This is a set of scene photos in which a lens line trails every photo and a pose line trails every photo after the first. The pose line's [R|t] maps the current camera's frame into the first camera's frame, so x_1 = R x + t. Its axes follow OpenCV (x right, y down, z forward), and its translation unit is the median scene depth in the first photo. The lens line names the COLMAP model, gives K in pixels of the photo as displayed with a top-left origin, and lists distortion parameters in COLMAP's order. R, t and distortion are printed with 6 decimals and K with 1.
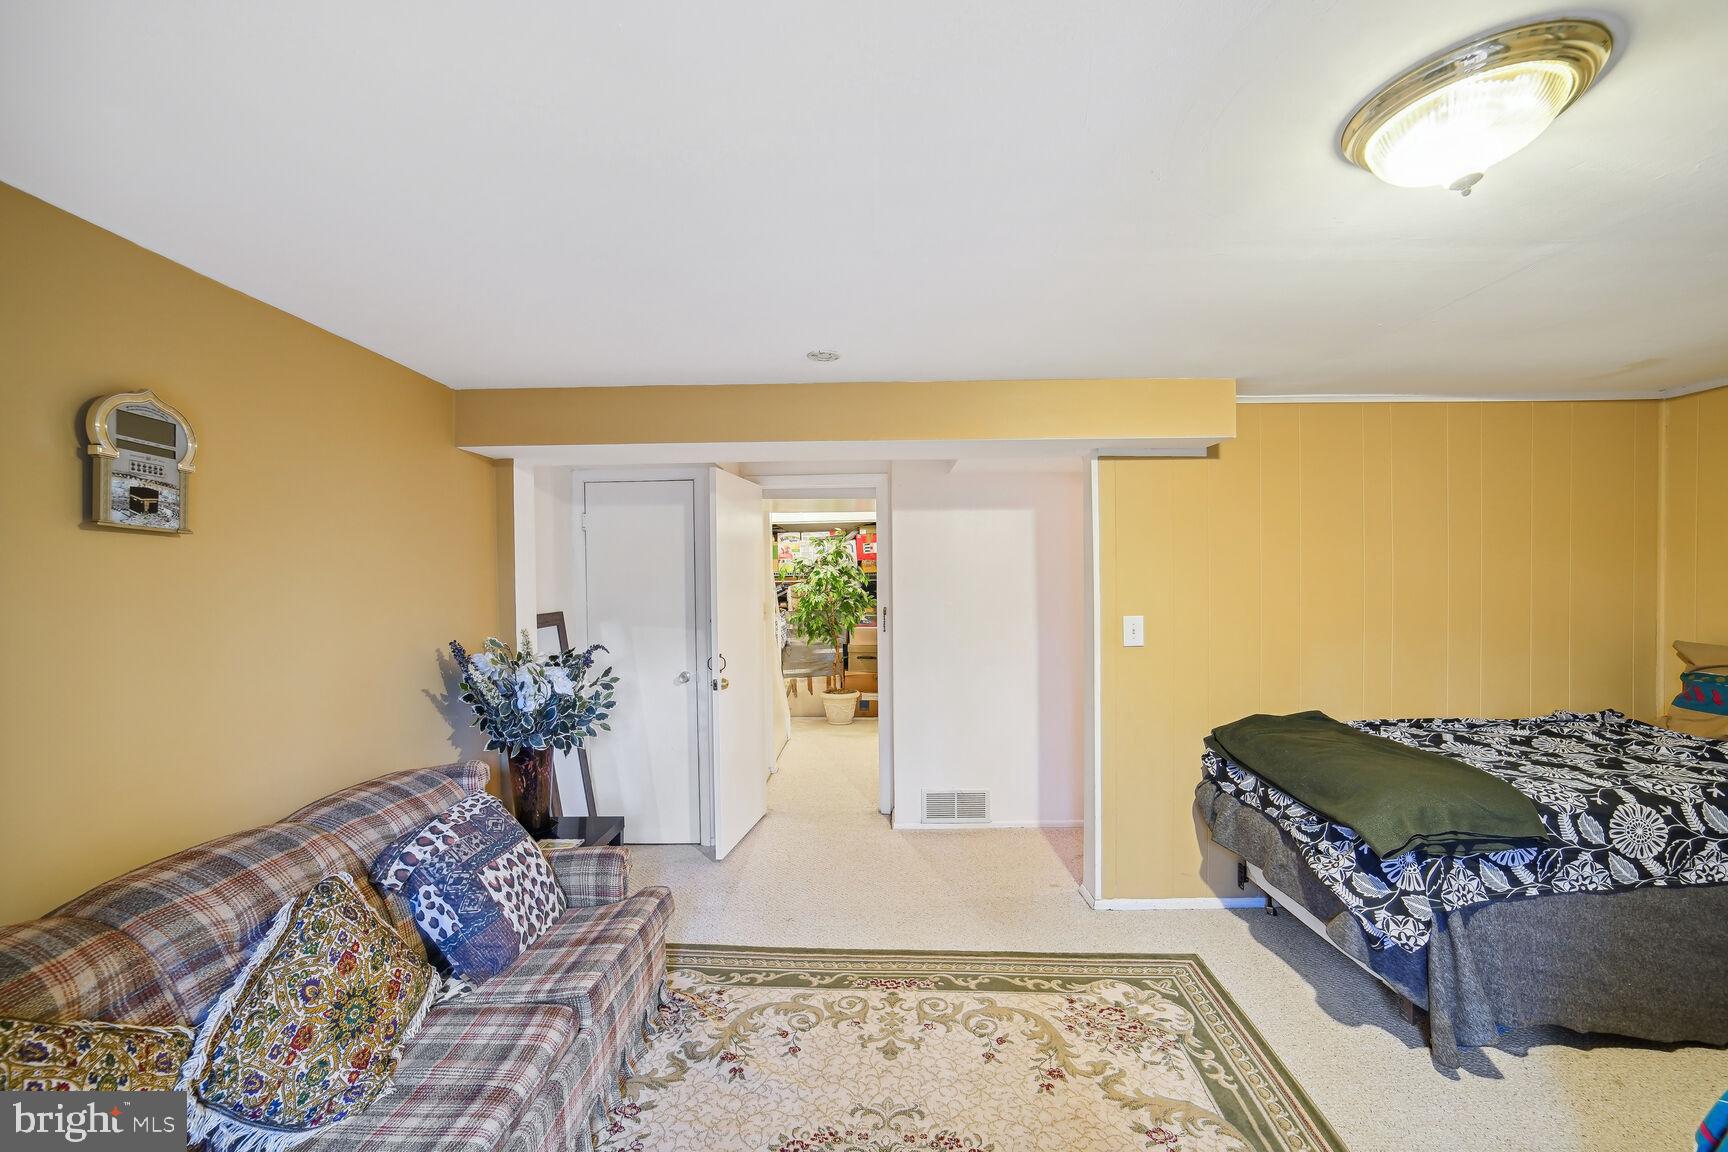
lens RADIAL K [[697.1, 0, 866.8], [0, 697.1, 594.4], [0, 0, 1]] dist [-0.036620, 0.011570]
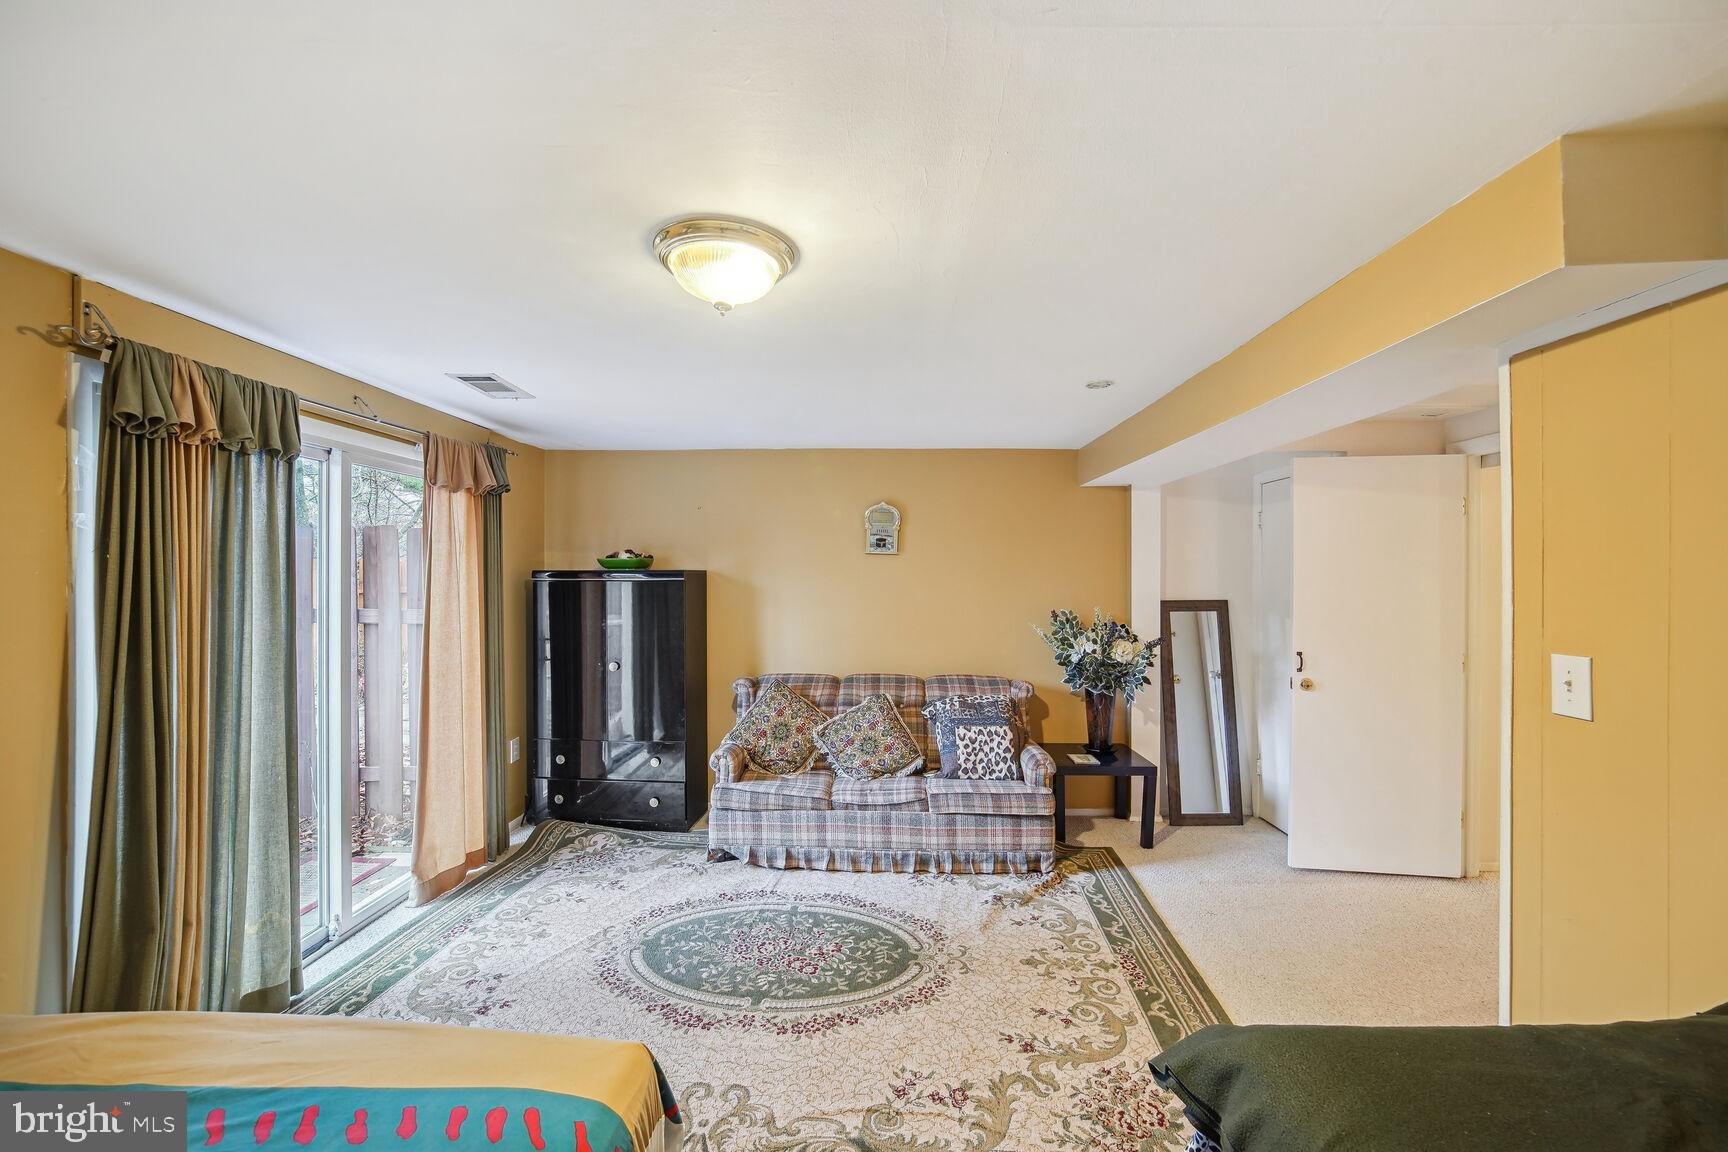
lens RADIAL K [[697.1, 0, 877.3], [0, 697.1, 586.0], [0, 0, 1]] dist [-0.036620, 0.011570]
pose [[-0.004038, 0.031434, -0.999498, 1.081777], [-0.023189, 0.999234, 0.031519, -0.032768], [0.999723, 0.023304, -0.003306, 0.622003]]
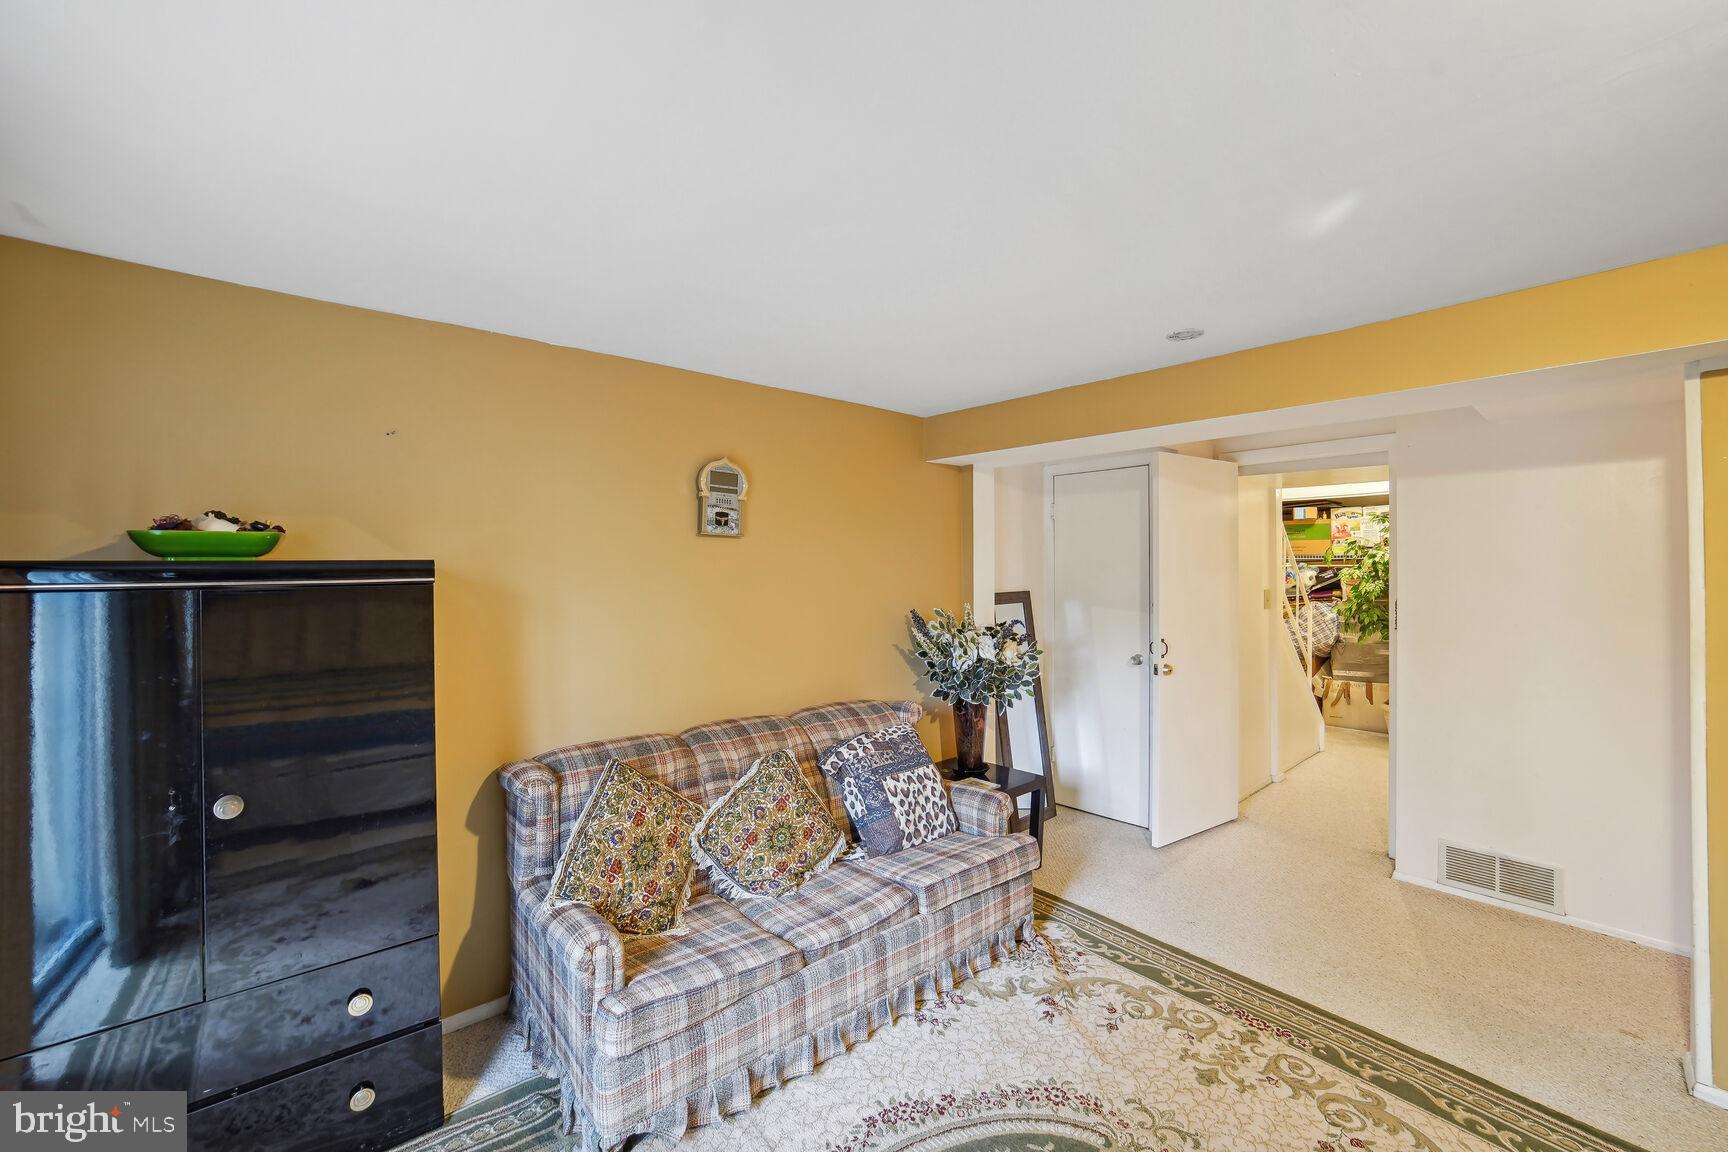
lens RADIAL K [[697.1, 0, 860.1], [0, 697.1, 570.8], [0, 0, 1]] dist [-0.036620, 0.011570]
pose [[0.672259, 0.015389, -0.740156, 0.338340], [-0.019977, 0.999797, 0.002643, -0.009134], [0.740046, 0.013009, 0.672430, 0.024406]]
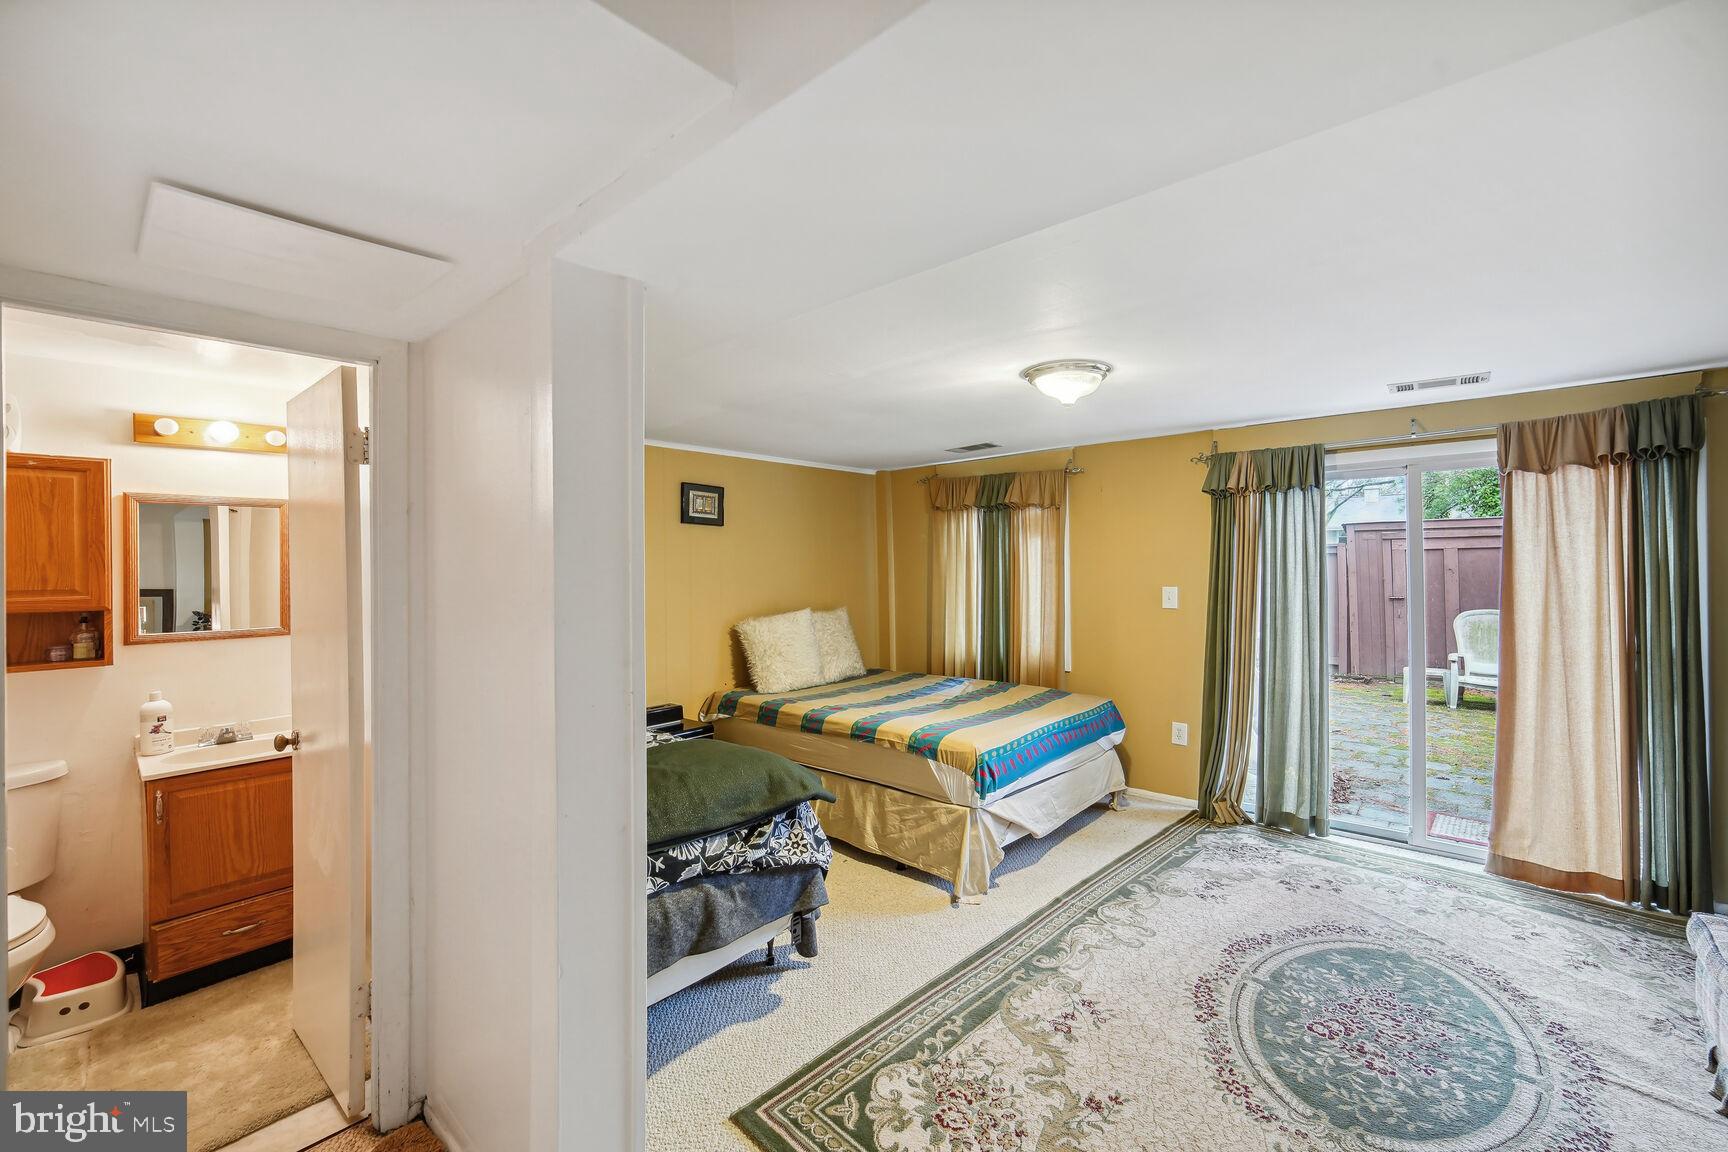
lens RADIAL K [[697.1, 0, 872.3], [0, 697.1, 578.6], [0, 0, 1]] dist [-0.036620, 0.011570]
pose [[-0.757292, 0.016019, 0.652879, -0.087259], [0.035092, 0.999253, 0.016186, -0.020599], [-0.652132, 0.035169, -0.757289, 1.530850]]
